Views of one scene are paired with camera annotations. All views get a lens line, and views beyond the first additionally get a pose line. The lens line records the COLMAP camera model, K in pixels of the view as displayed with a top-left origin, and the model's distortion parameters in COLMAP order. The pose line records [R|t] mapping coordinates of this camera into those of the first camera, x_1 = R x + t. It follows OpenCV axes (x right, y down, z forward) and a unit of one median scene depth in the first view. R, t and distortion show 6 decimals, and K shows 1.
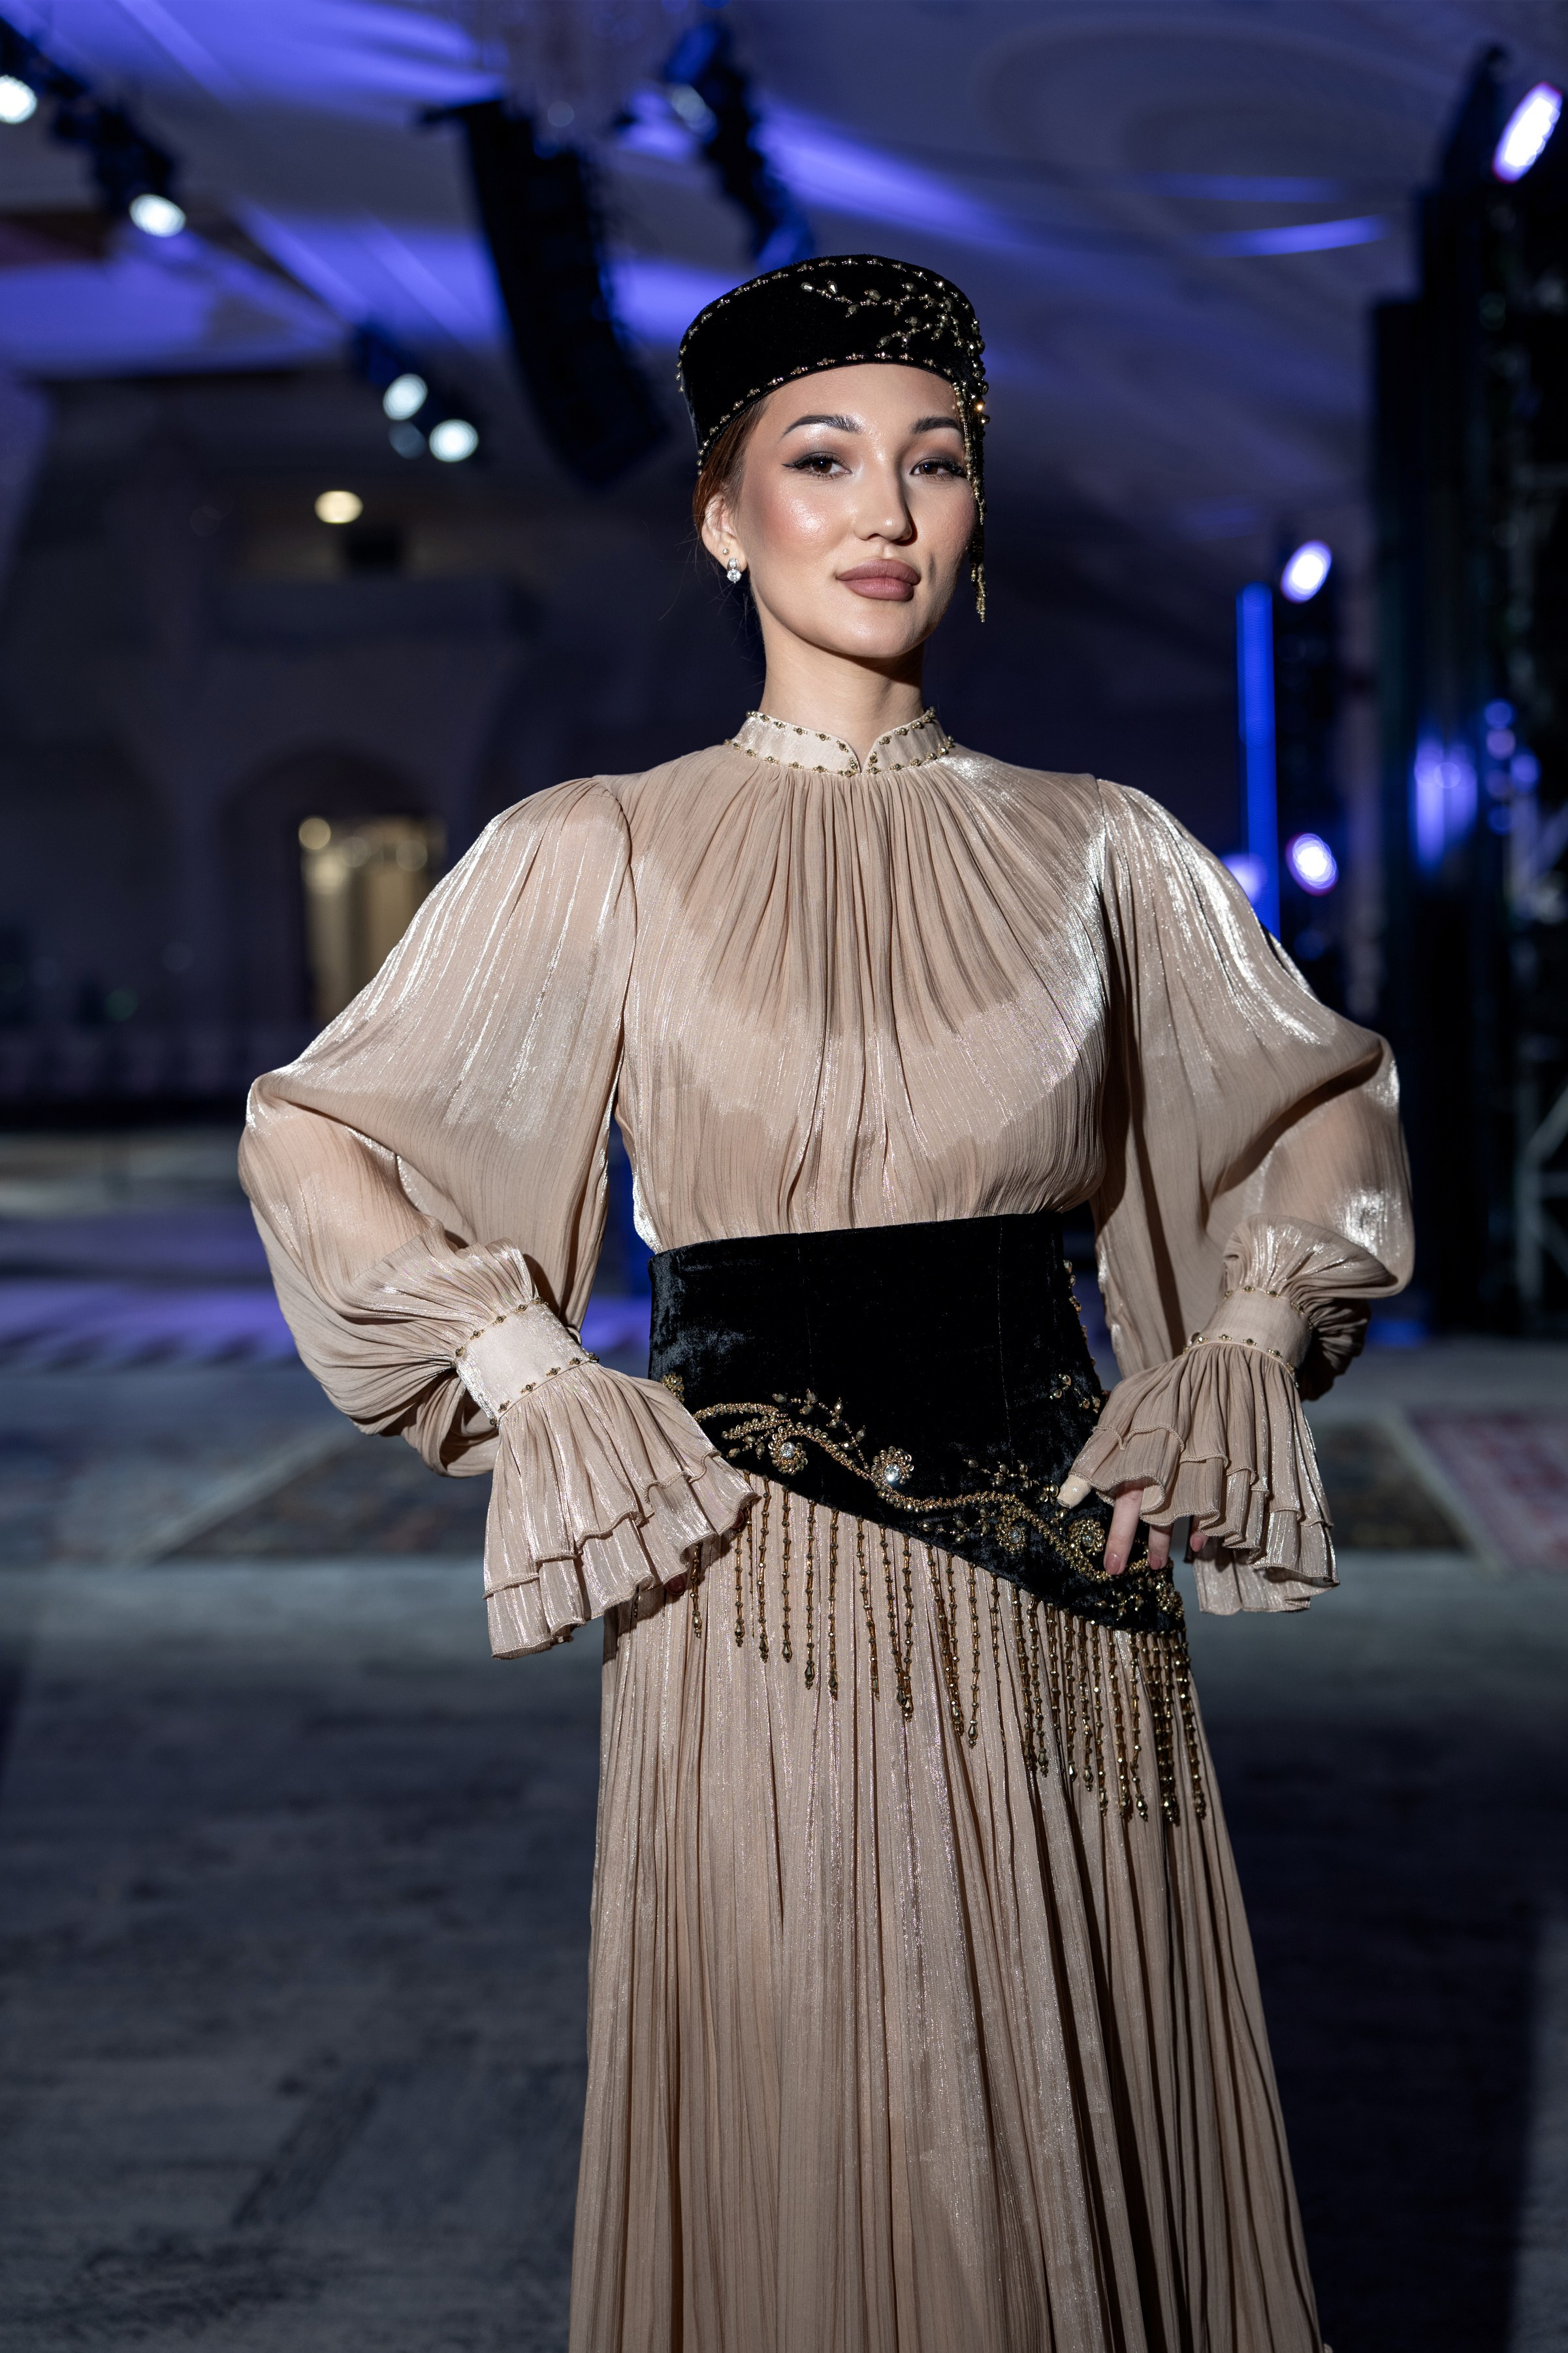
lens RADIAL K [[2873.0, 0, 787.4], [0, 2873.0, 1211.4], [0, 0, 1]] dist [0.191112, -0.512053]
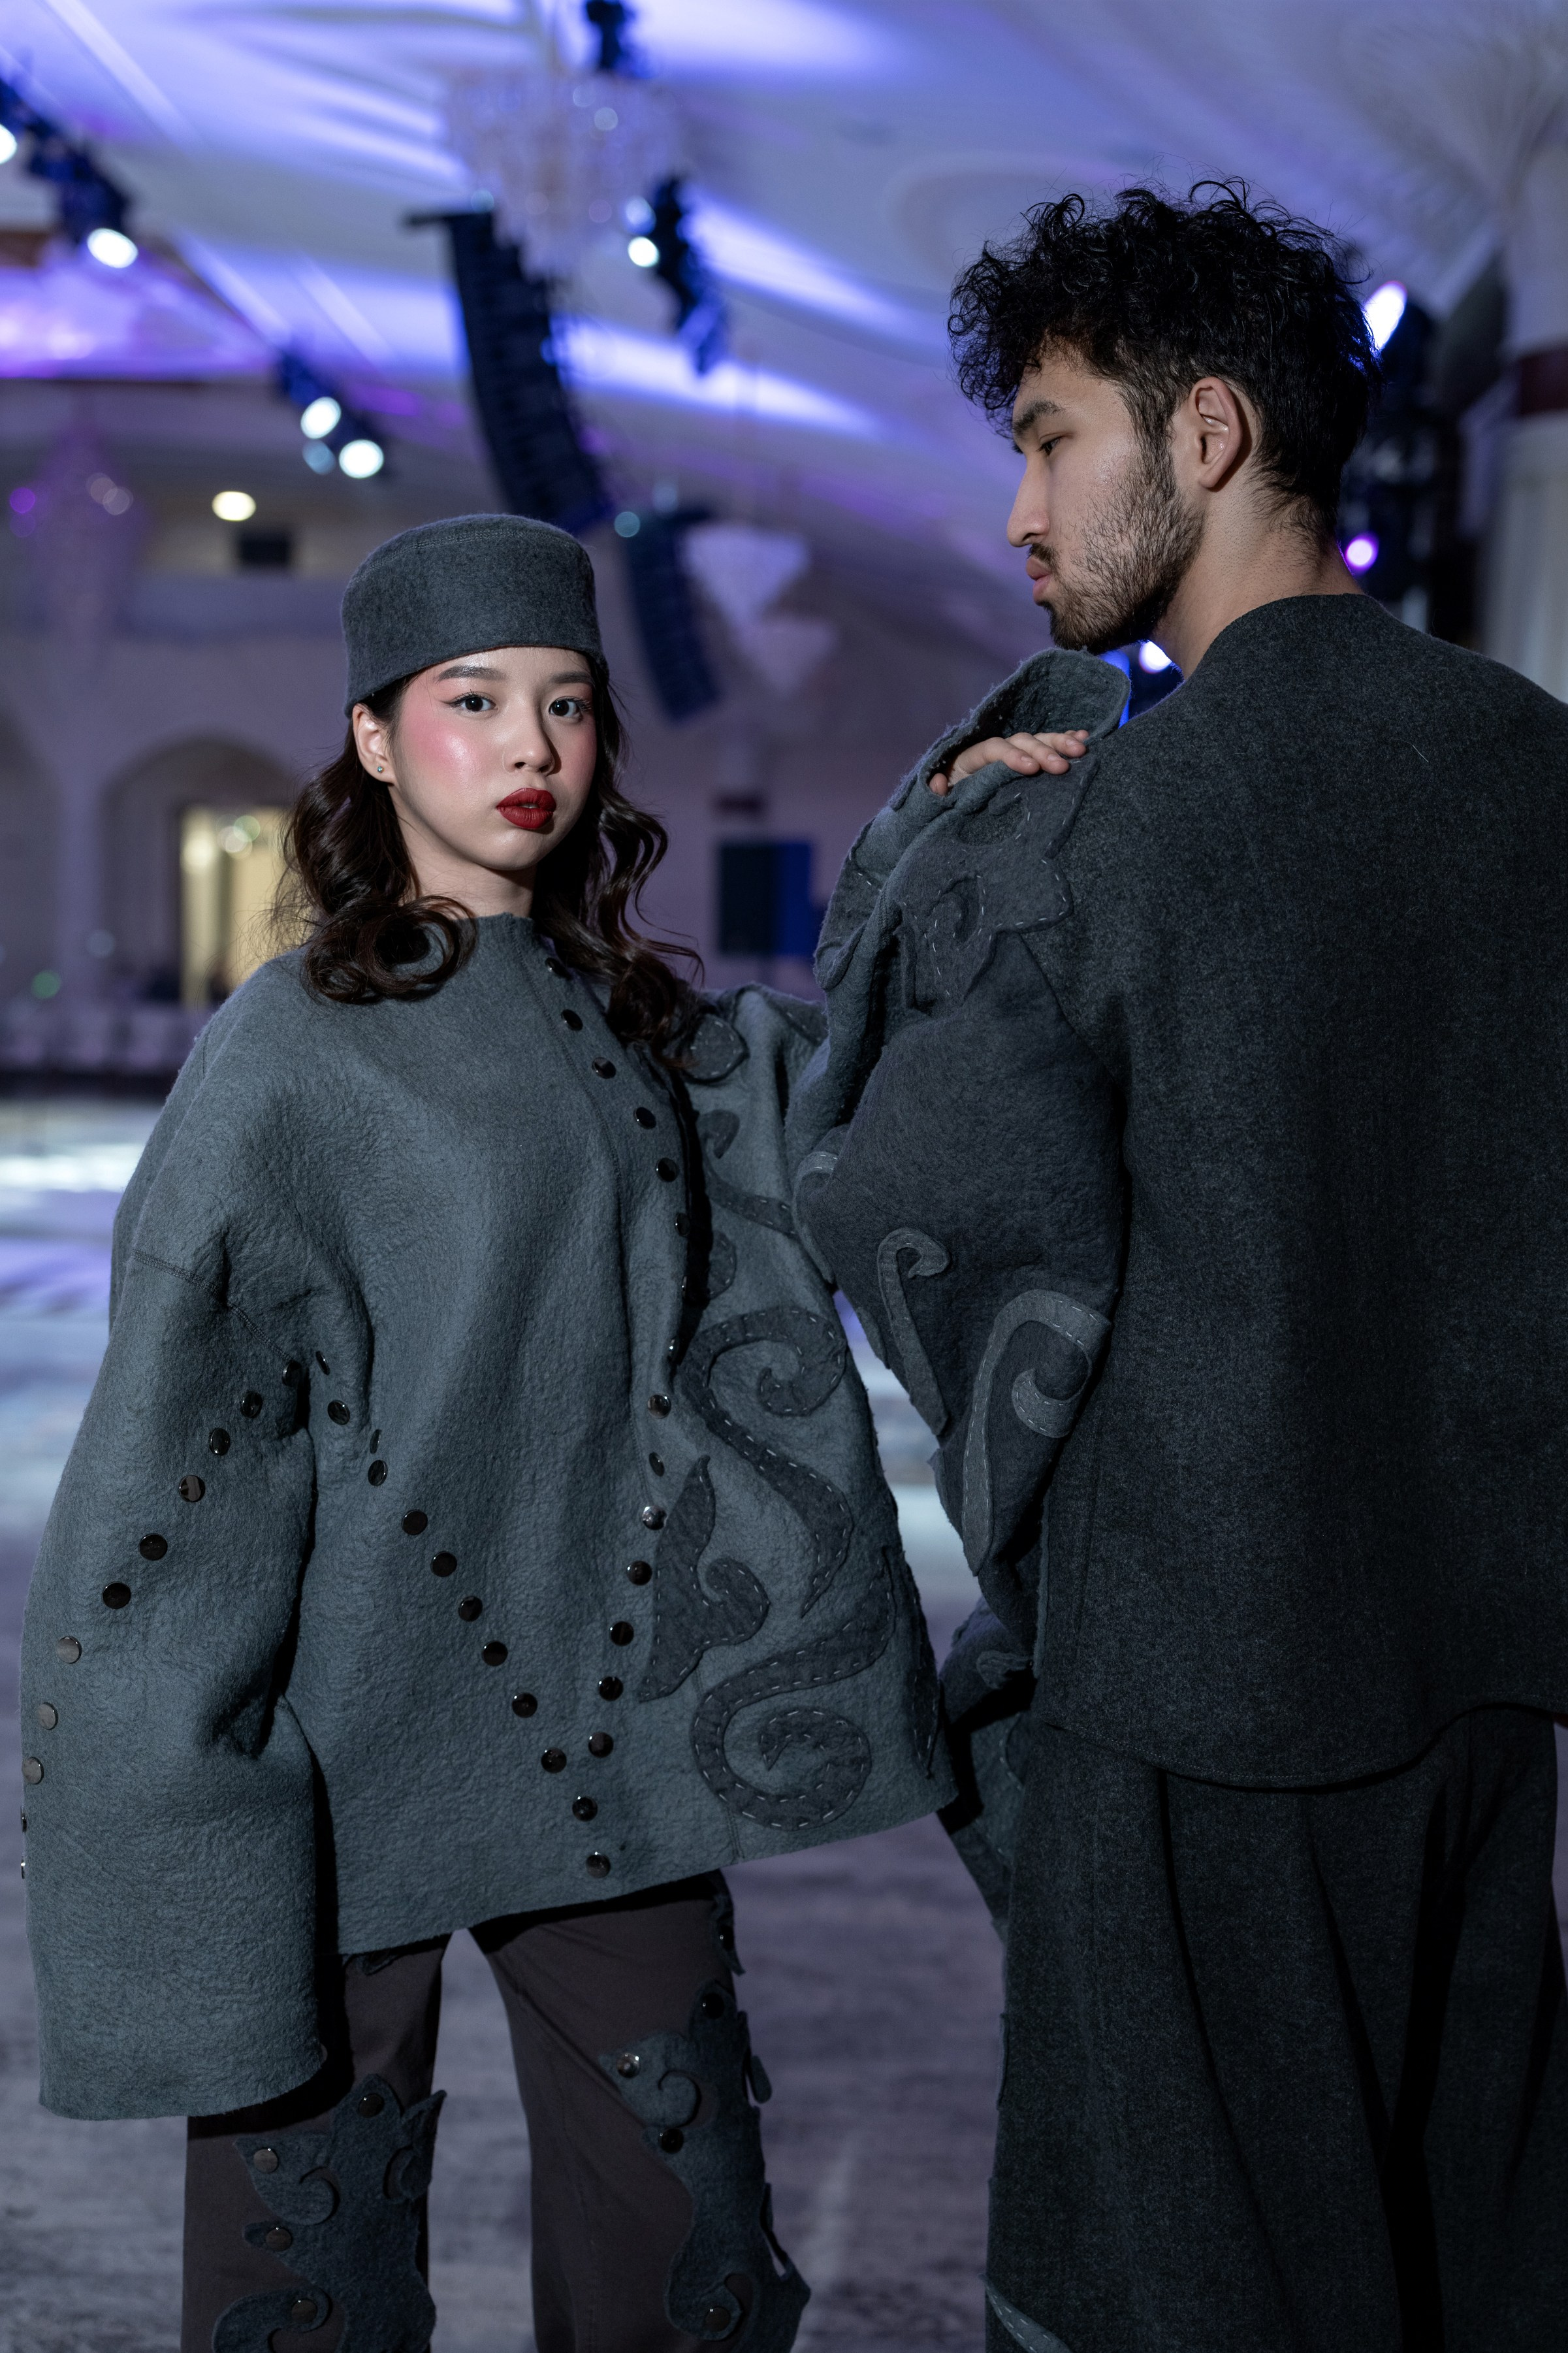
lens RADIAL K [[2873.0, 0, 787.4], [0, 2873.0, 1211.4], [0, 0, 1]] dist [0.191112, -0.512053]
pose [[0.997025, 0.045958, 0.061880, -0.039271], [-0.045963, 0.998942, -0.001337, 0.000761], [-0.061876, -0.001511, 0.998083, -0.158068]]
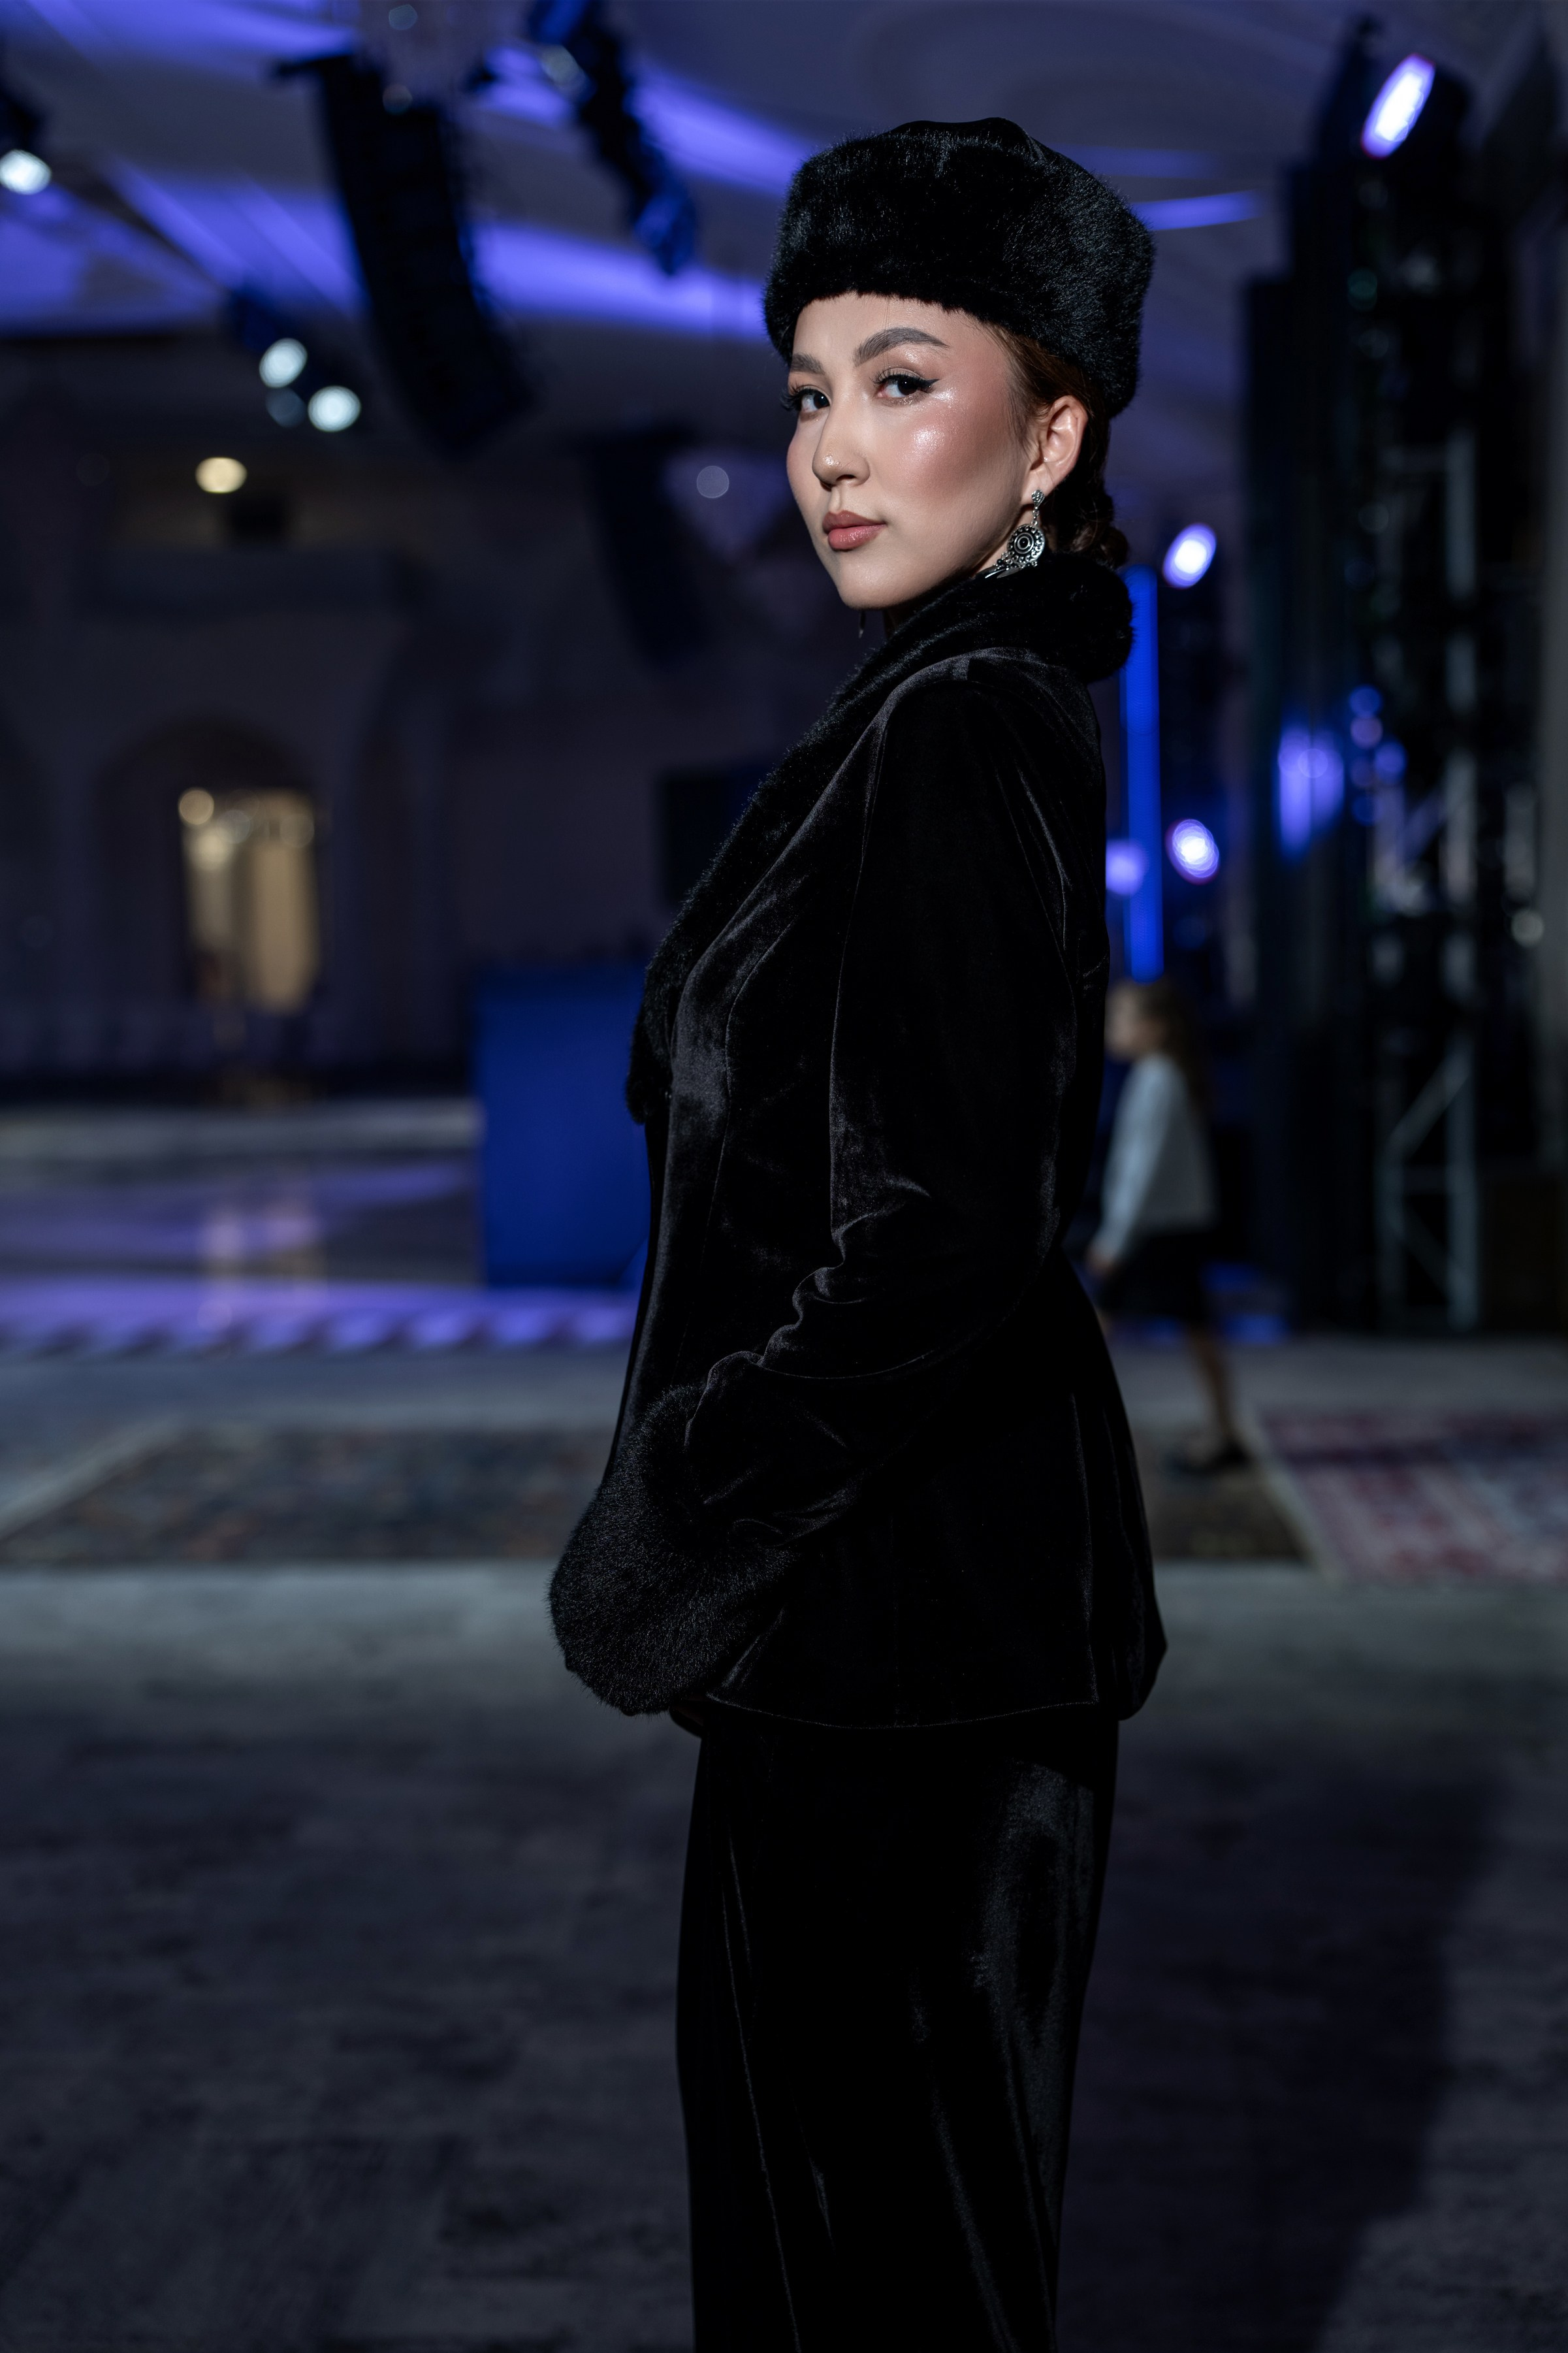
lens RADIAL K [[2873.0, 0, 787.4], [0, 2873.0, 1211.4], [0, 0, 1]] dist [0.191112, -0.512053]
pose [[0.999372, 0.006914, 0.034764, 0.016673], [-0.007151, 0.999952, 0.006702, -0.003714], [-0.034716, -0.006946, 0.999373, 0.024229]]
